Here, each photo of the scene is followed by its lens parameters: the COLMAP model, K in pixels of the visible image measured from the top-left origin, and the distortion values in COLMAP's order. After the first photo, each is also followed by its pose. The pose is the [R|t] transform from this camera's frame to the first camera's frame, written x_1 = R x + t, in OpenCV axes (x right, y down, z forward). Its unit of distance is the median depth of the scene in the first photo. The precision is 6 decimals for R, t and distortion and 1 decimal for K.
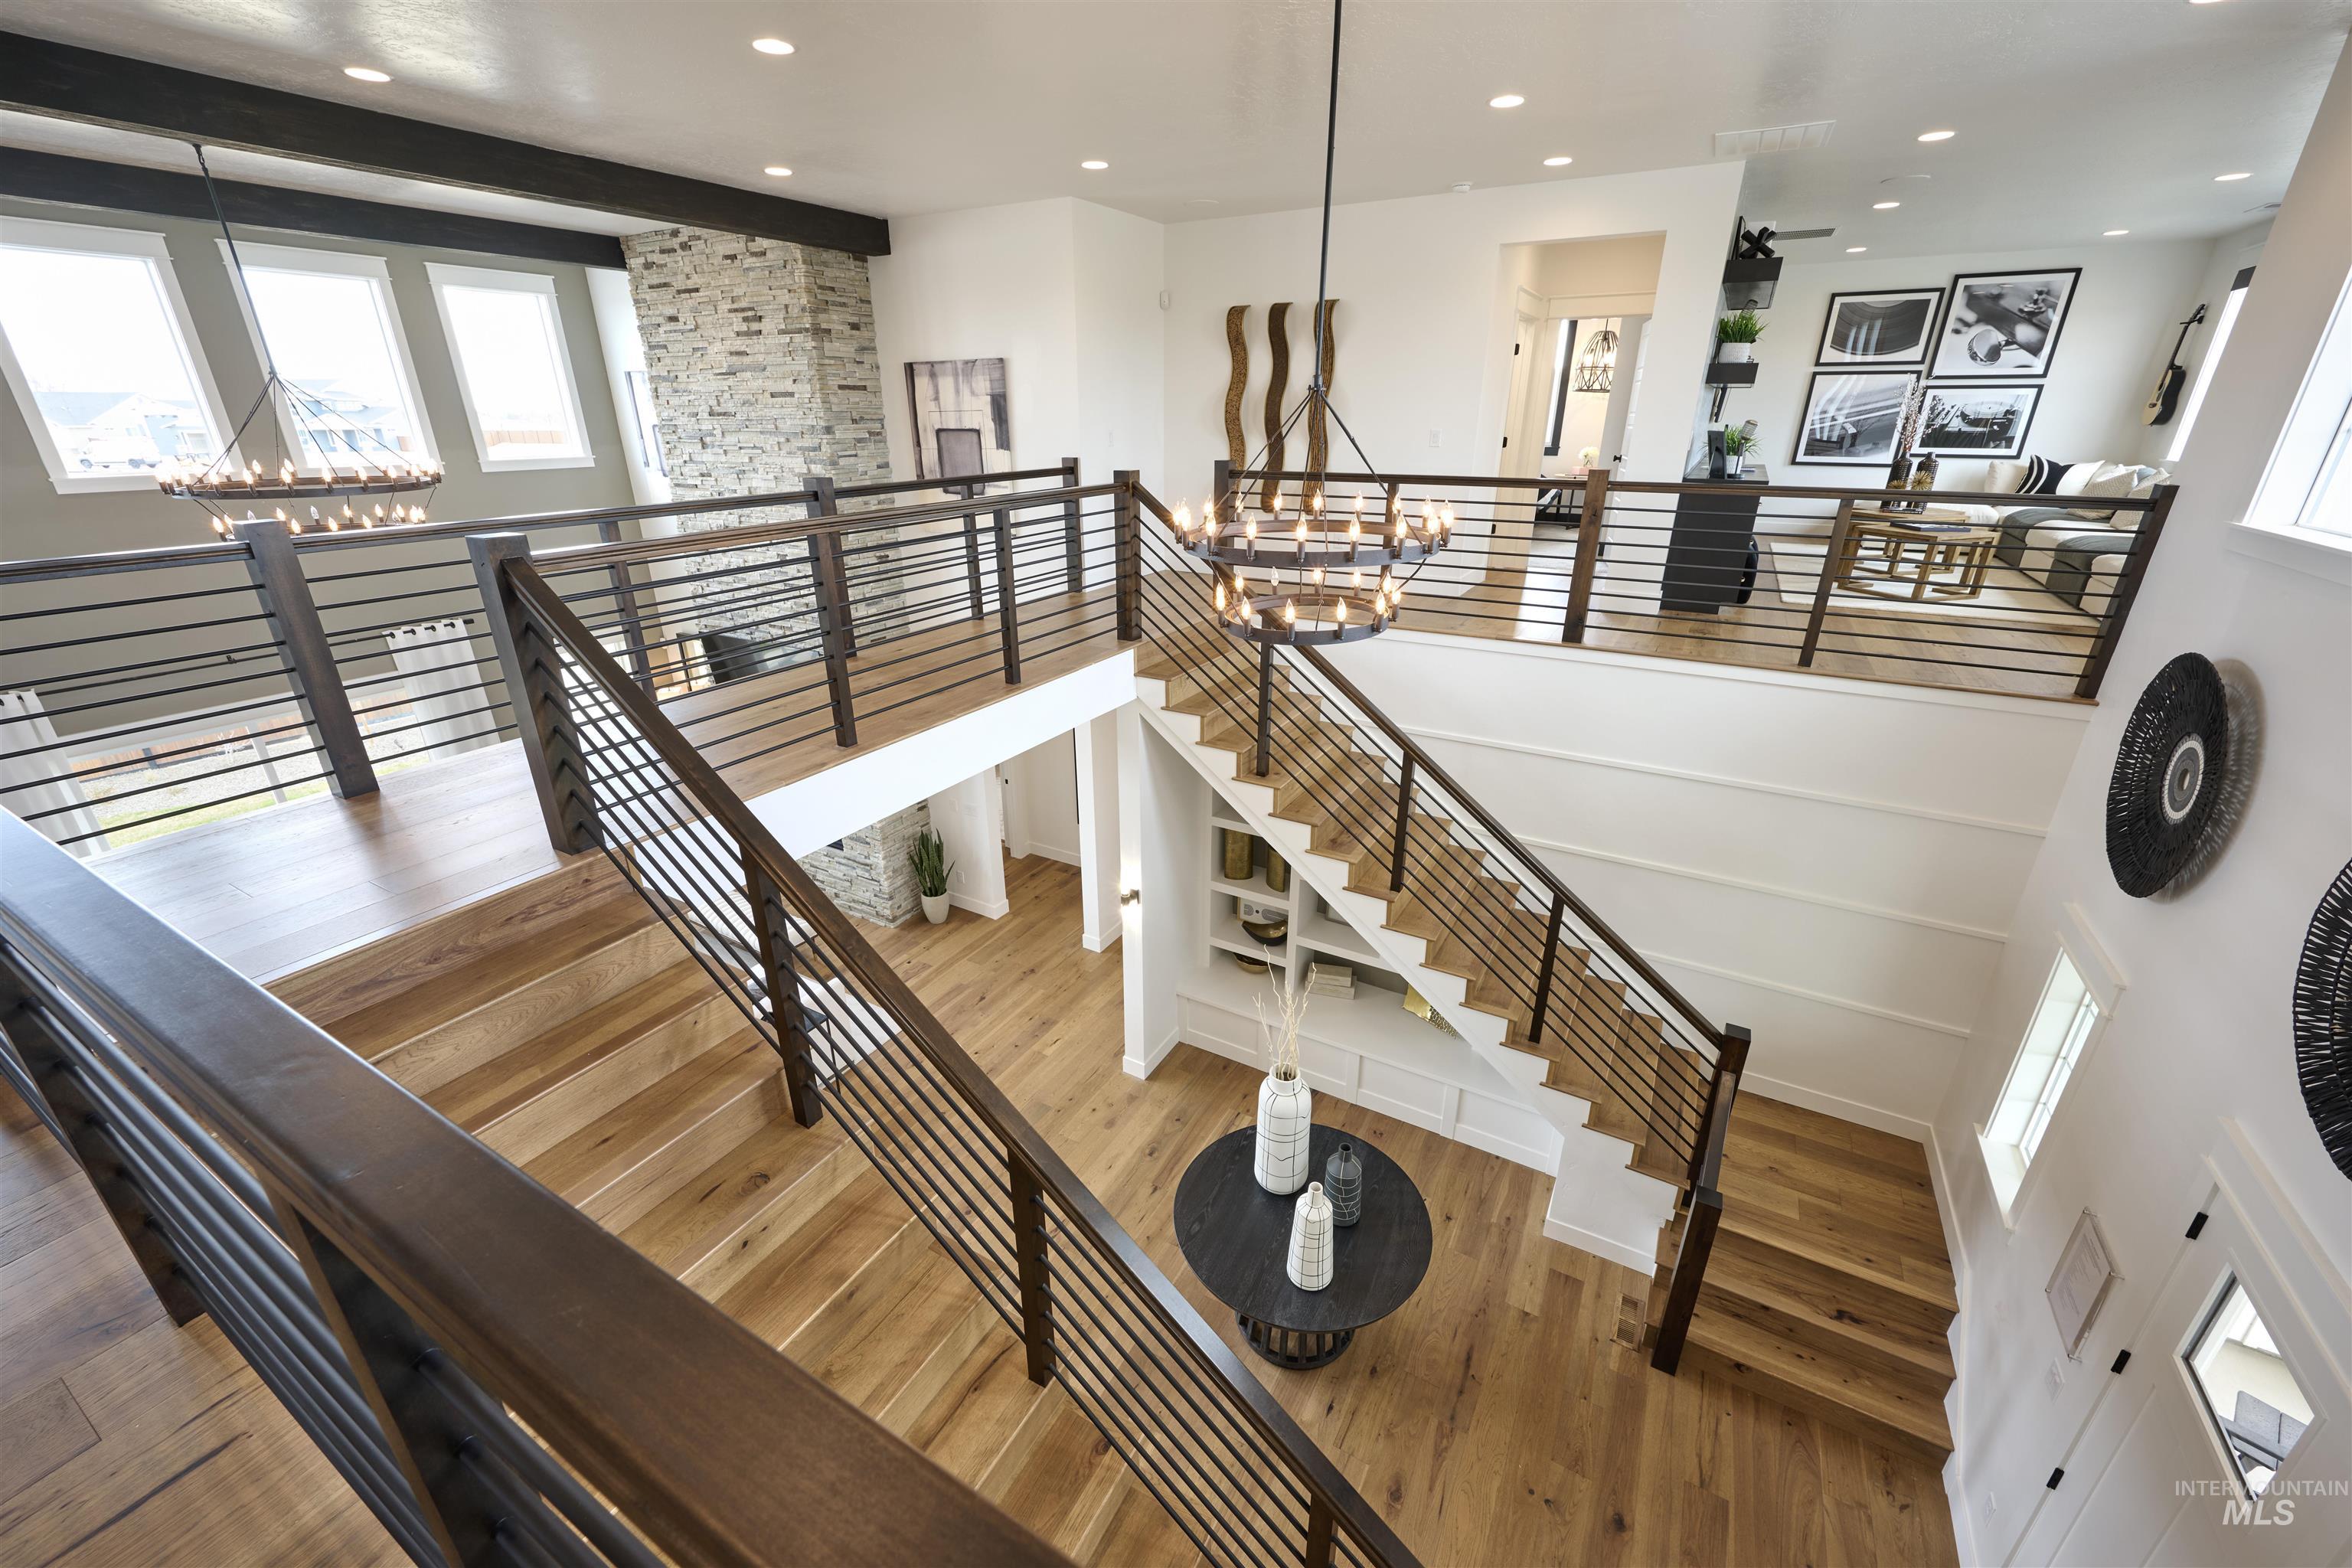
lens RADIAL K [[930.0, 0, 1173.2], [0, 930.0, 783.0], [0, 0, 1]] dist [0.000946, -0.000149]
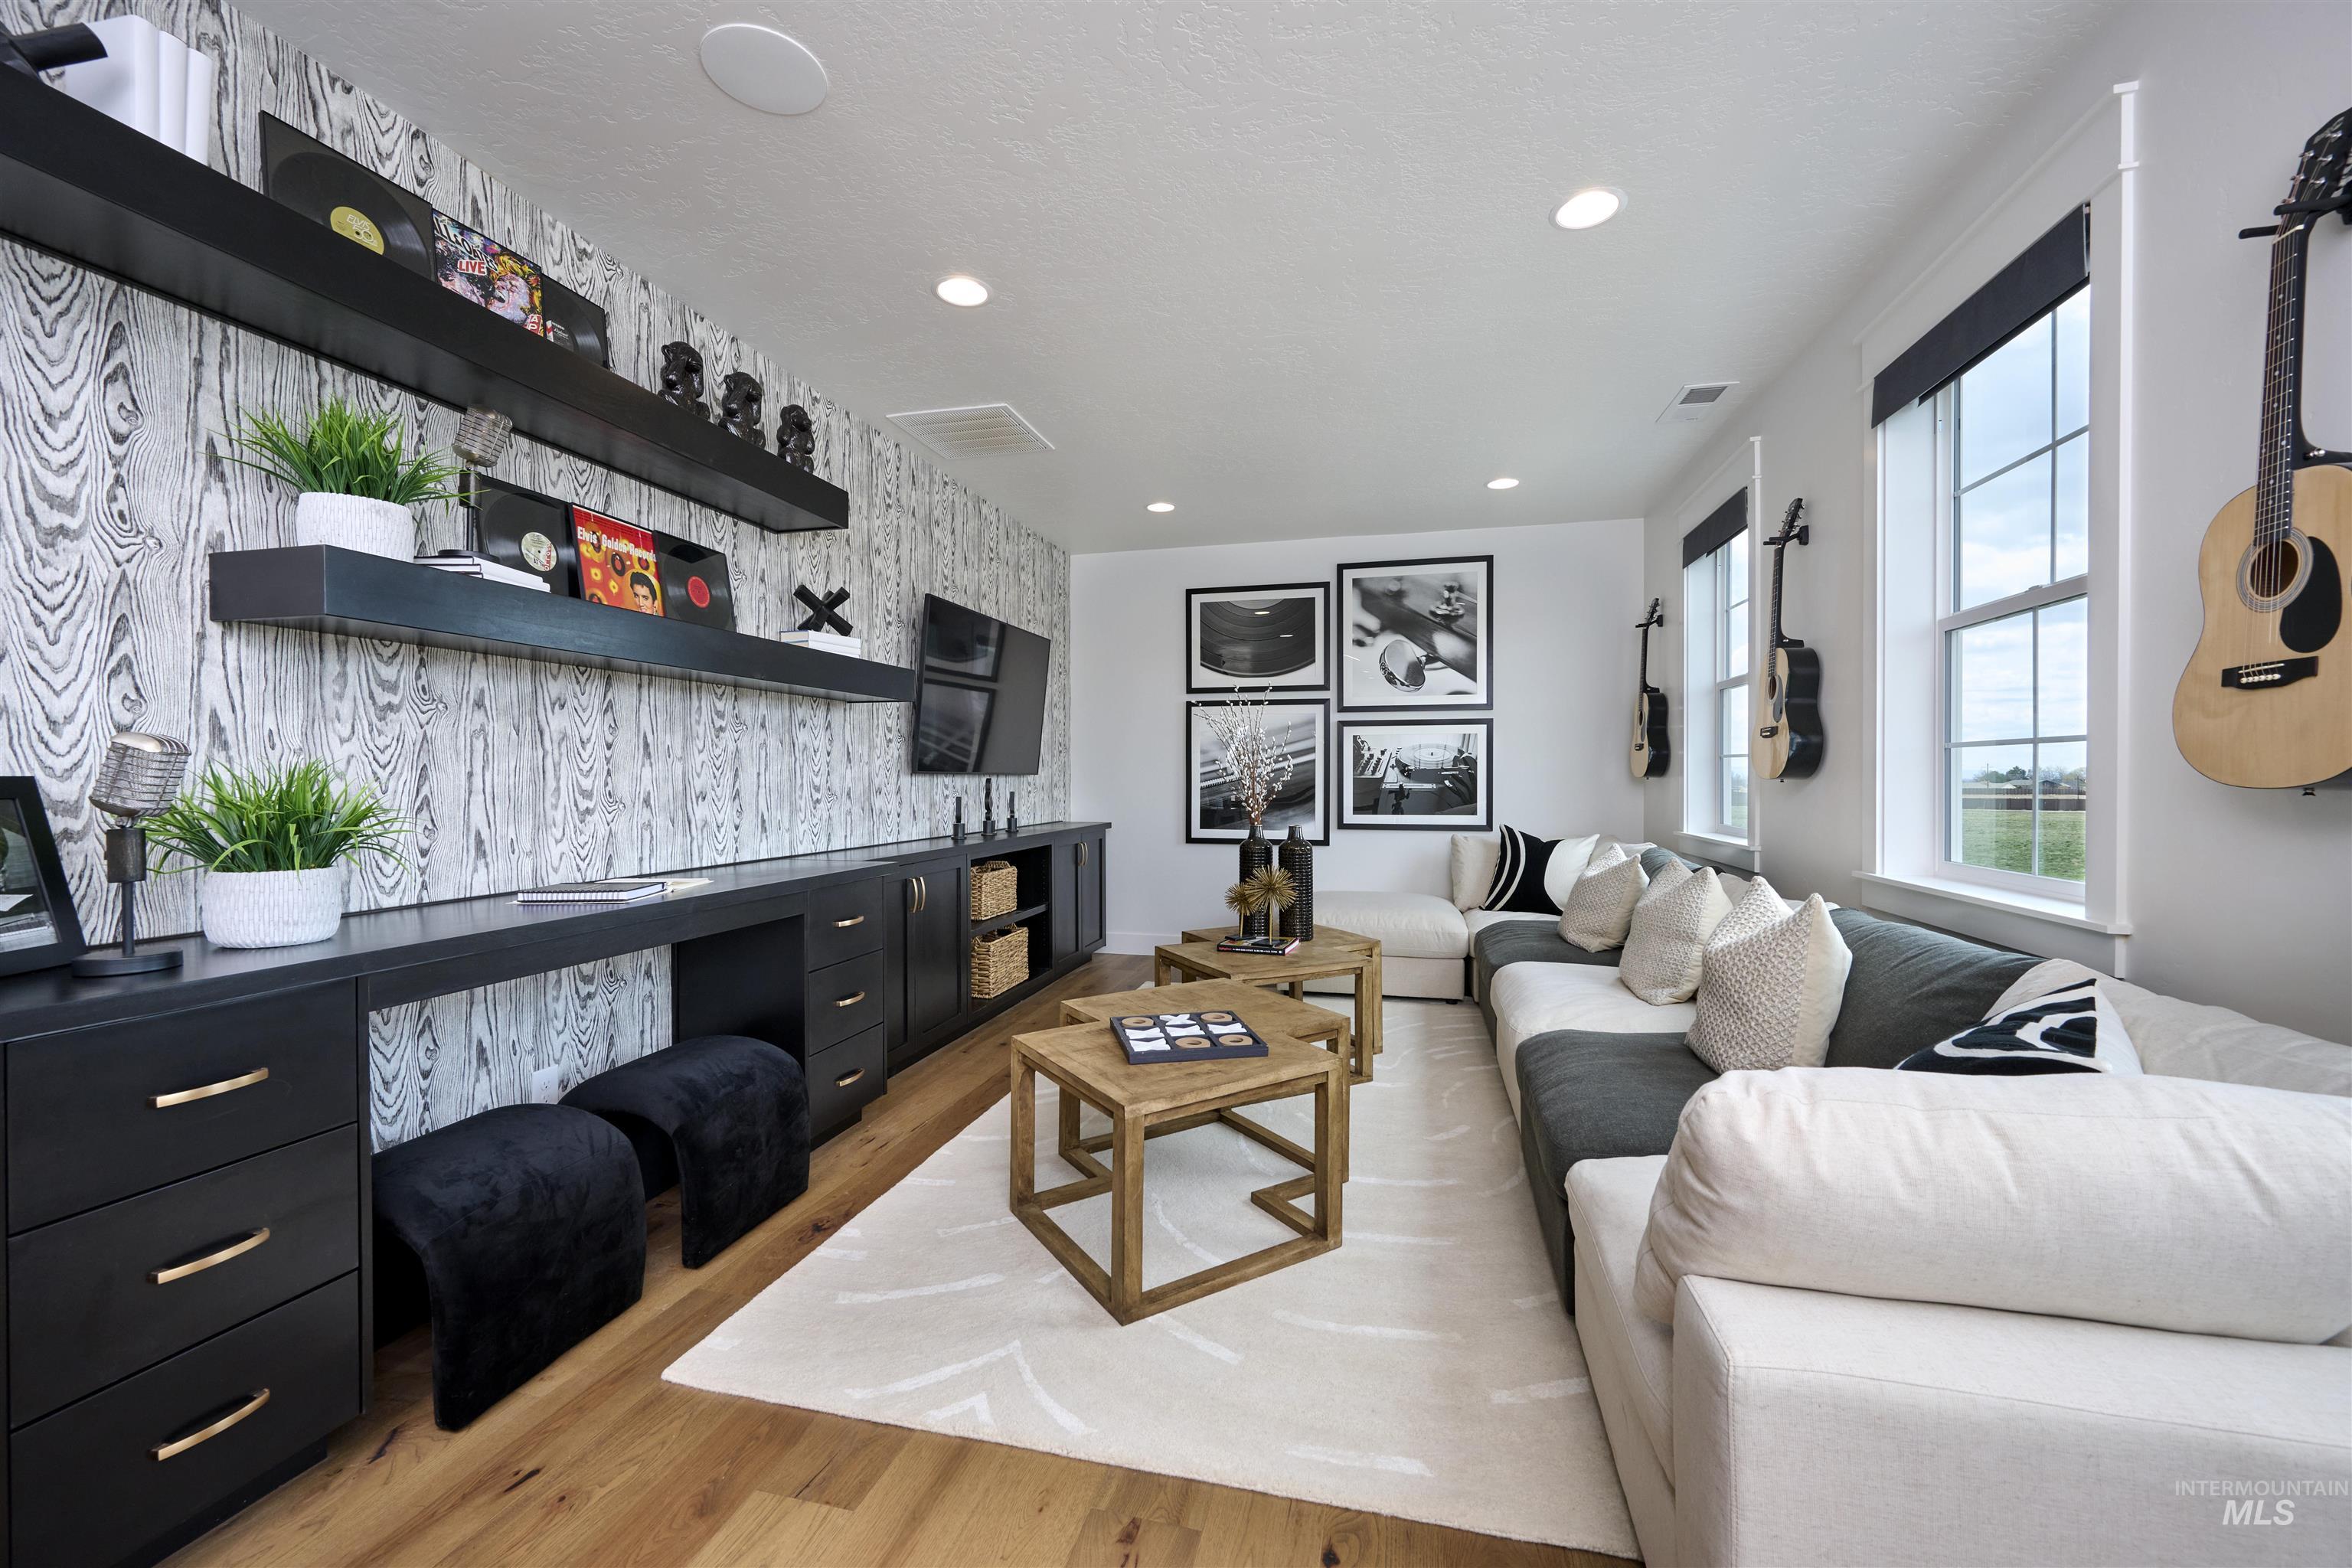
lens RADIAL K [[930.0, 0, 1176.4], [0, 930.0, 779.0], [0, 0, 1]] dist [0.000946, -0.000149]
pose [[0.960134, -0.004595, 0.279501, 0.546299], [0.107237, 0.929420, -0.353097, -0.188248], [-0.258151, 0.368994, 0.892861, 0.500951]]
